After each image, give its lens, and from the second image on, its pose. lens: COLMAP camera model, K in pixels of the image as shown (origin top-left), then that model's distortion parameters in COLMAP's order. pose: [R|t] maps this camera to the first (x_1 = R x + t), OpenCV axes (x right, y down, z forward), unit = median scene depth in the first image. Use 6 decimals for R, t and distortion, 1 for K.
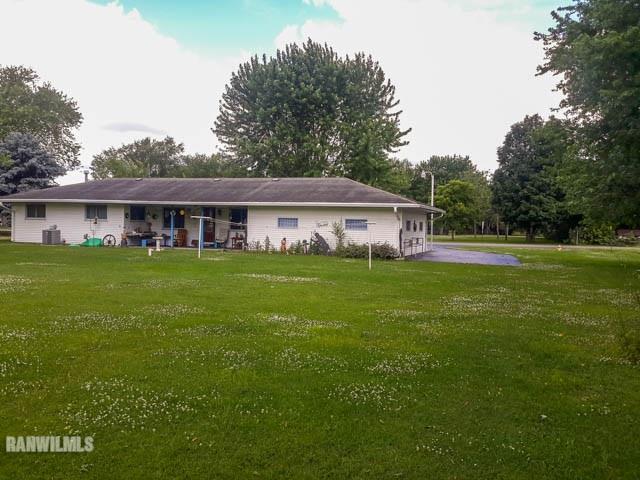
lens RADIAL K [[594.1, 0, 311.5], [0, 594.1, 243.8], [0, 0, 1]] dist [0.123576, -0.302882]
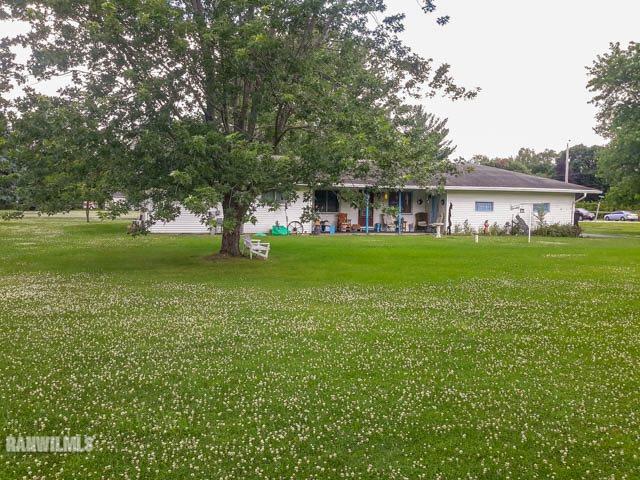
lens RADIAL K [[594.1, 0, 311.5], [0, 594.1, 243.8], [0, 0, 1]] dist [0.123576, -0.302882]
pose [[0.813803, -0.045690, 0.579342, -0.890441], [0.019833, 0.998507, 0.050889, -0.027968], [-0.580803, -0.029924, 0.813494, 0.294080]]
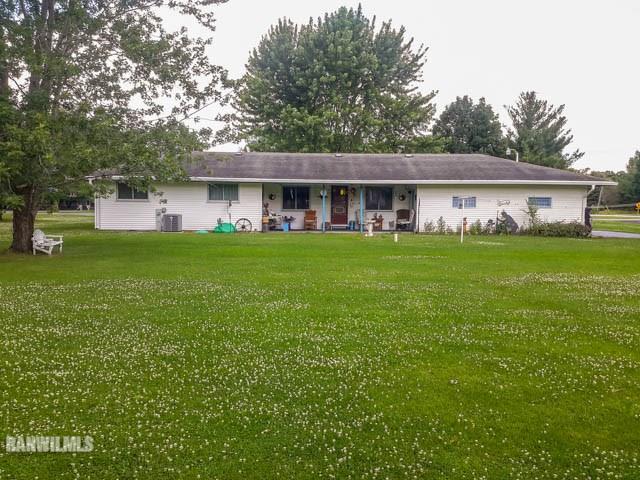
lens RADIAL K [[594.1, 0, 311.5], [0, 594.1, 243.8], [0, 0, 1]] dist [0.123576, -0.302882]
pose [[0.944347, -0.036084, 0.326967, -0.566151], [0.022419, 0.998714, 0.045465, -0.016772], [-0.328187, -0.035605, 0.943942, 0.171969]]
